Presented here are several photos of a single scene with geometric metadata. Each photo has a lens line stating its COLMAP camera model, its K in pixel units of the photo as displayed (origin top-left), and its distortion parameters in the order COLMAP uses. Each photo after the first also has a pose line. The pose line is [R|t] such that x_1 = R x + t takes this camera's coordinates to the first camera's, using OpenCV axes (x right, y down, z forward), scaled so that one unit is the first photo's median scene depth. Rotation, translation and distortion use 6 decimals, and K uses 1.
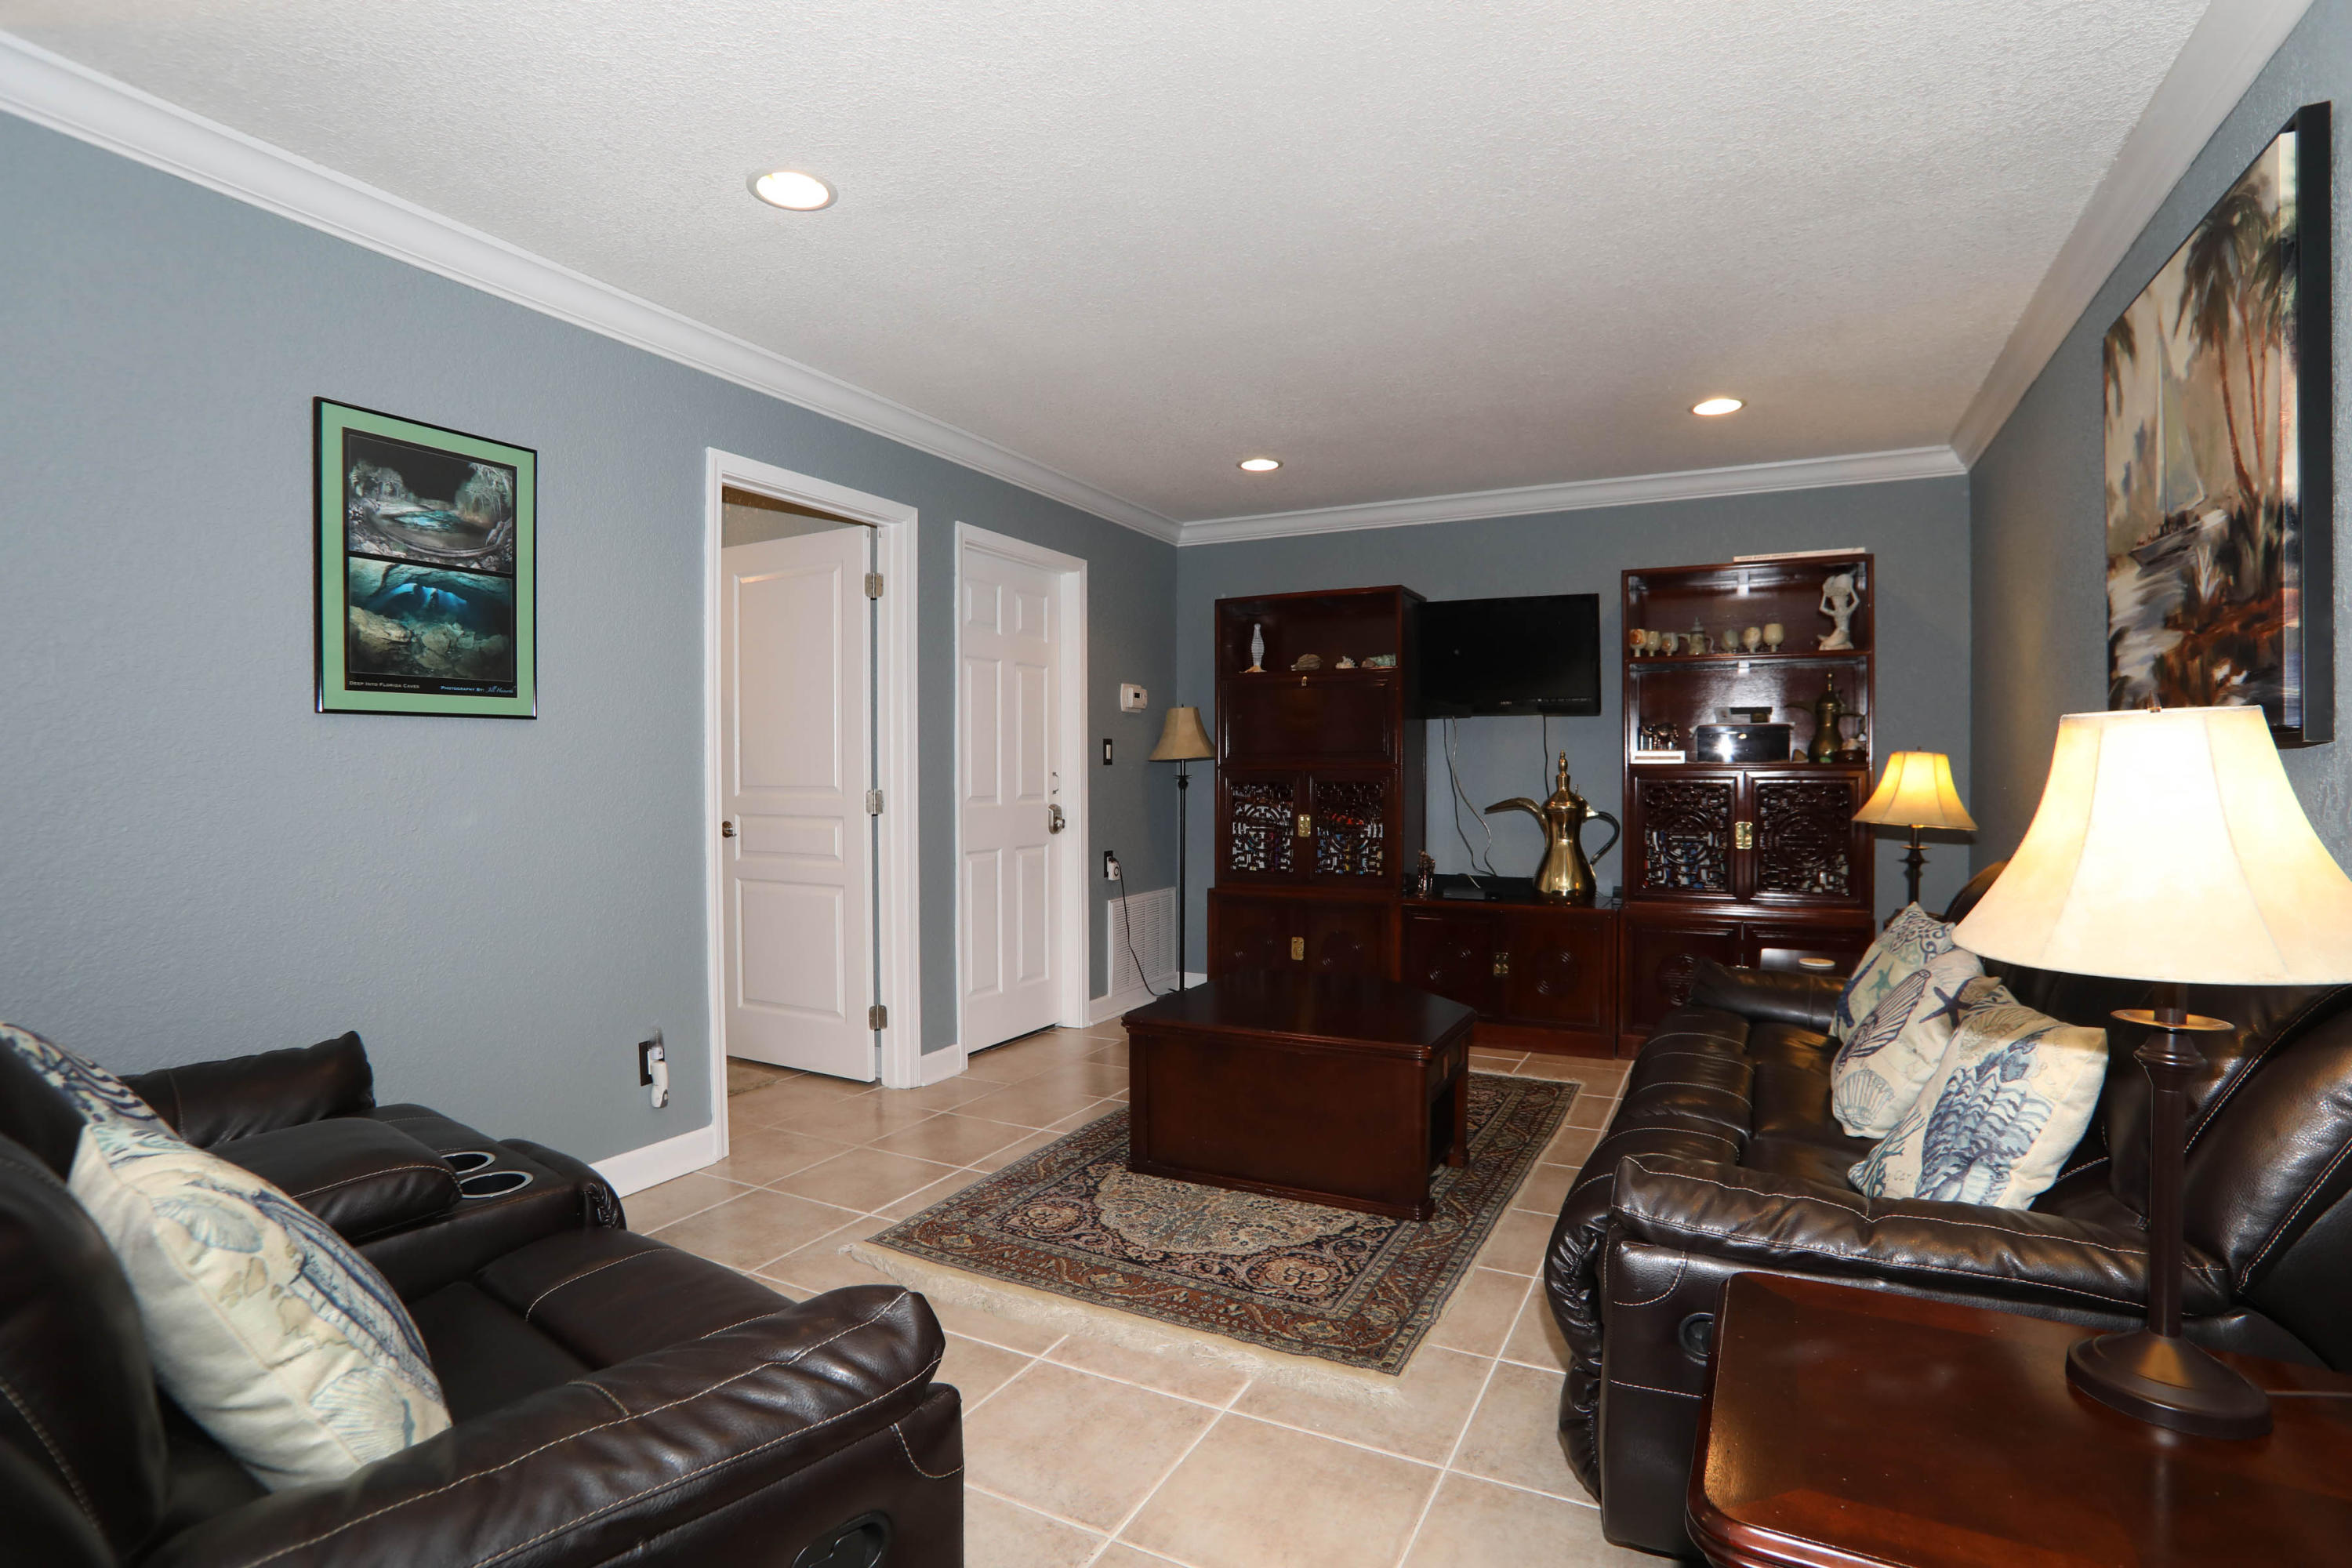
lens RADIAL K [[1147.7, 0, 1176.0], [0, 1147.7, 784.0], [0, 0, 1]] dist [-0.076608, 0.035430]
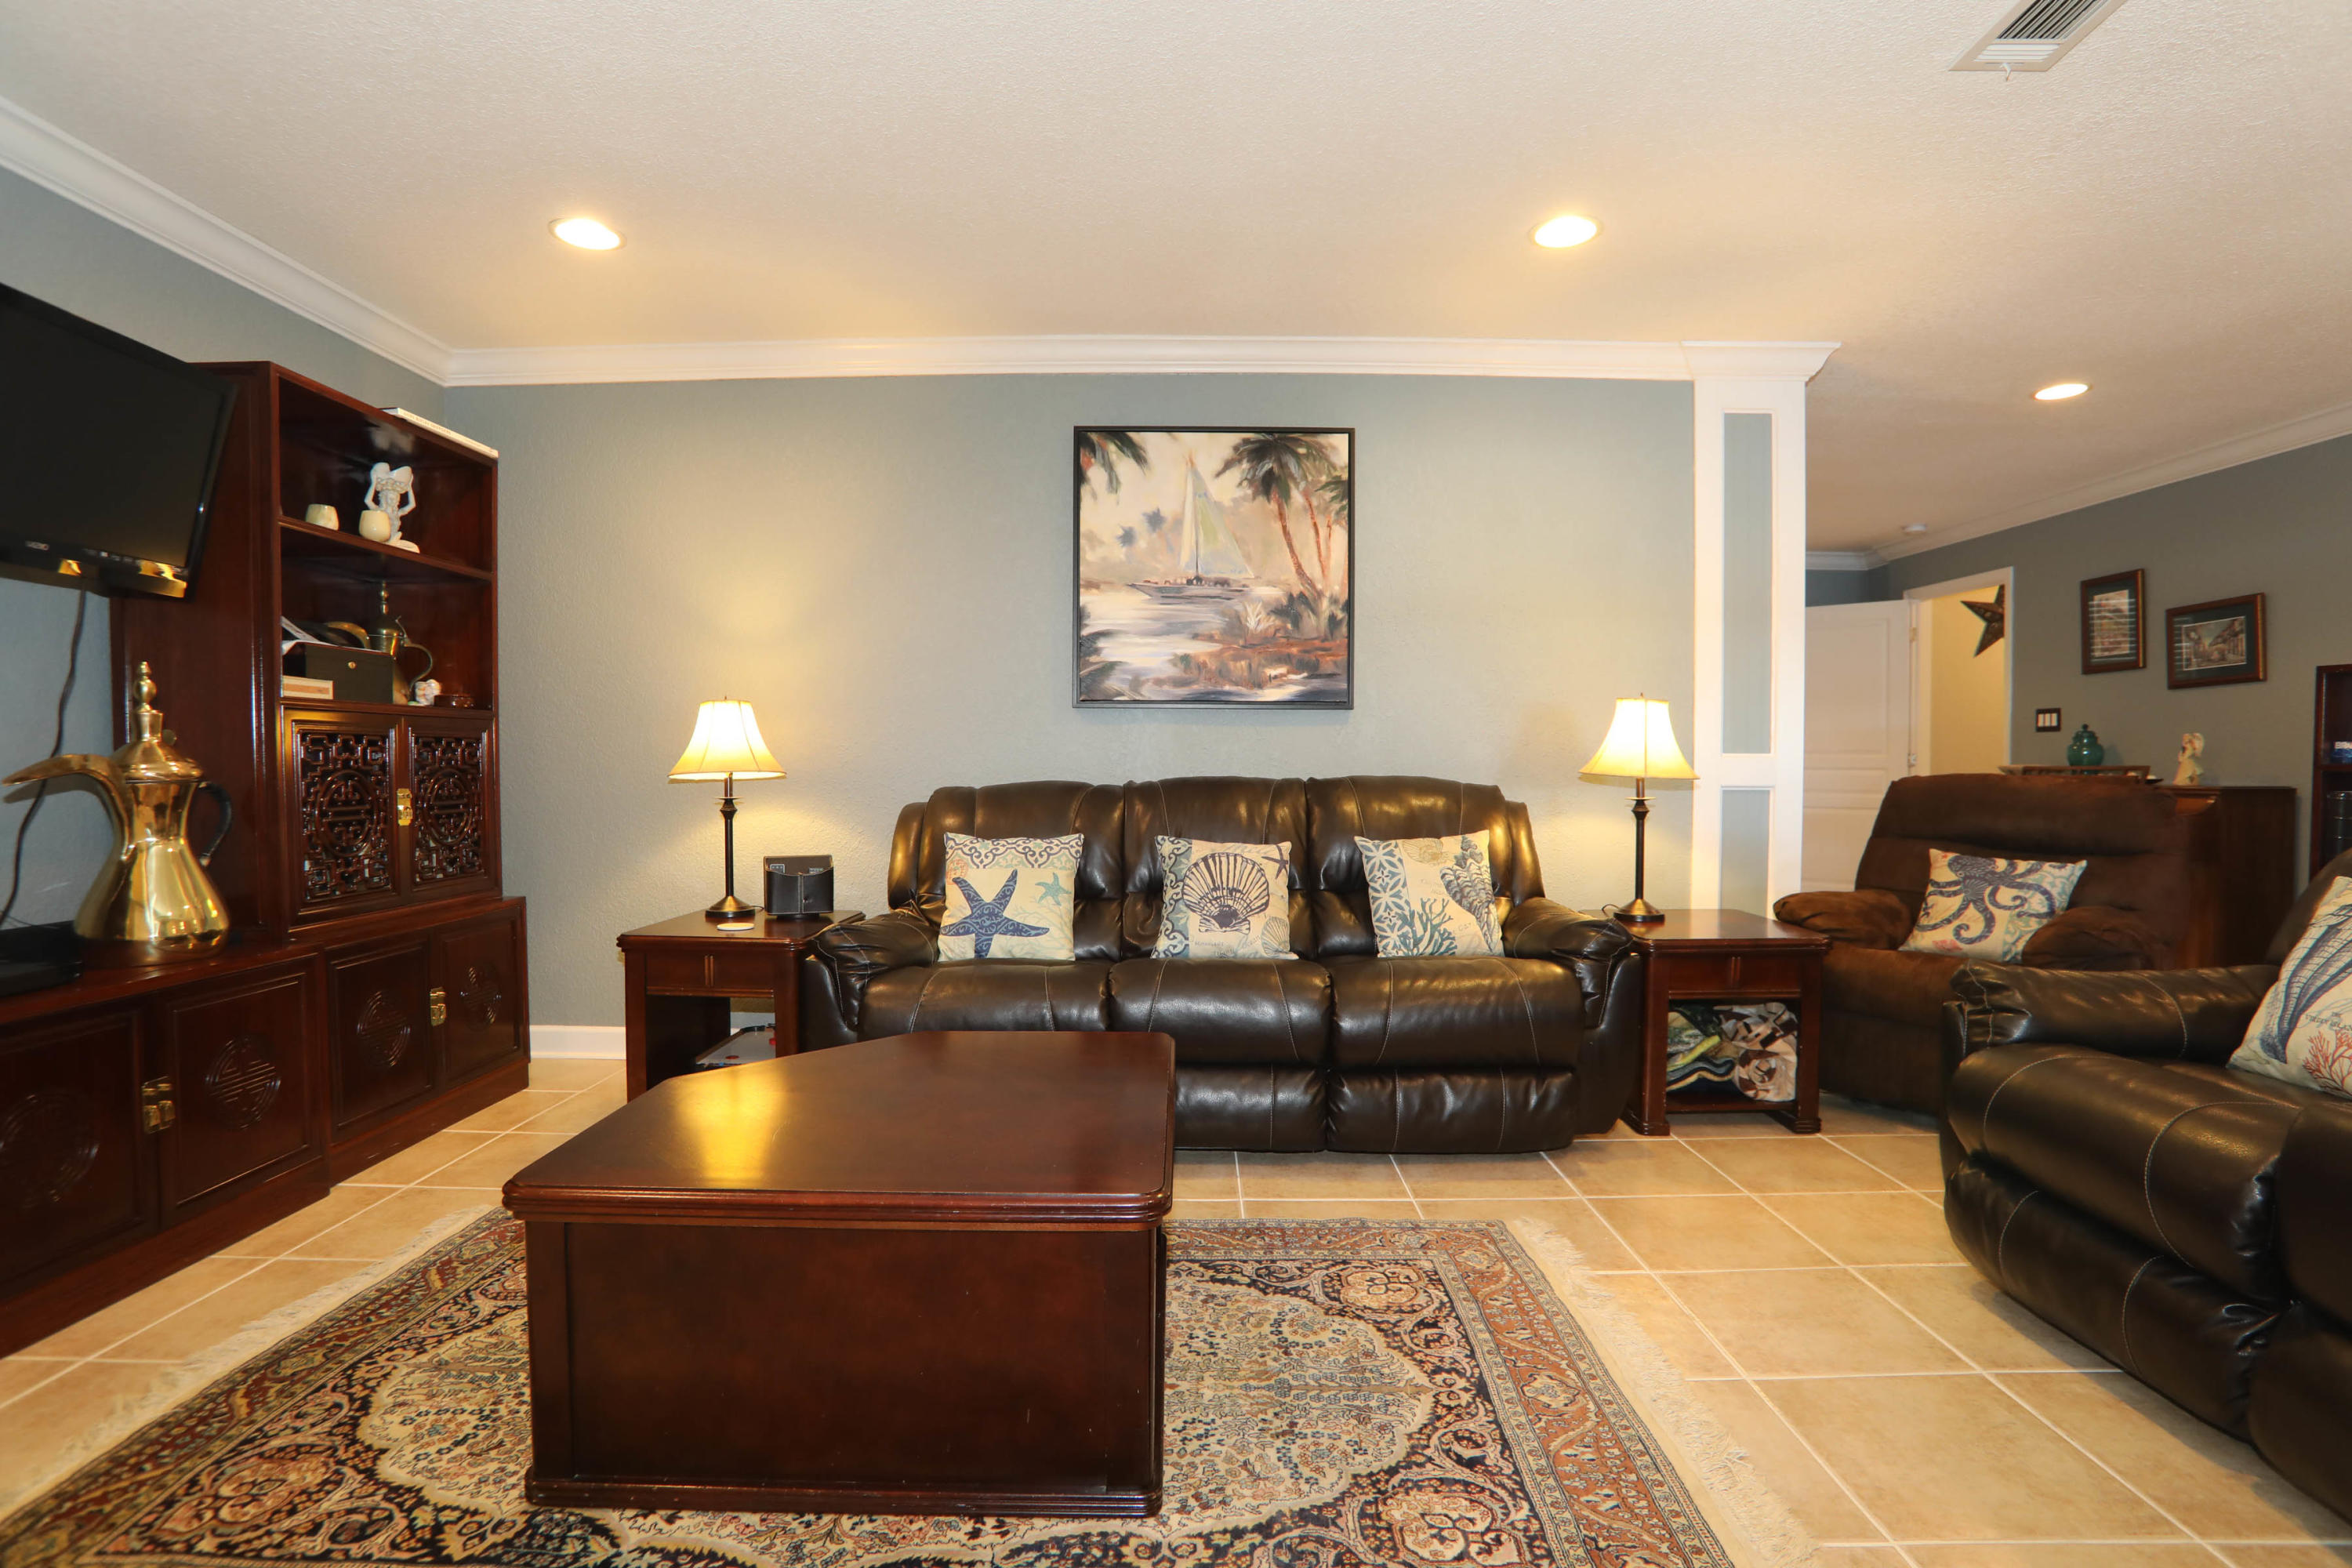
lens RADIAL K [[1147.7, 0, 1176.0], [0, 1147.7, 784.0], [0, 0, 1]] dist [-0.076608, 0.035430]
pose [[-0.448334, -0.020430, 0.893633, -0.533256], [0.009838, 0.999565, 0.027787, 0.027272], [-0.893812, 0.021249, -0.447938, 1.397140]]
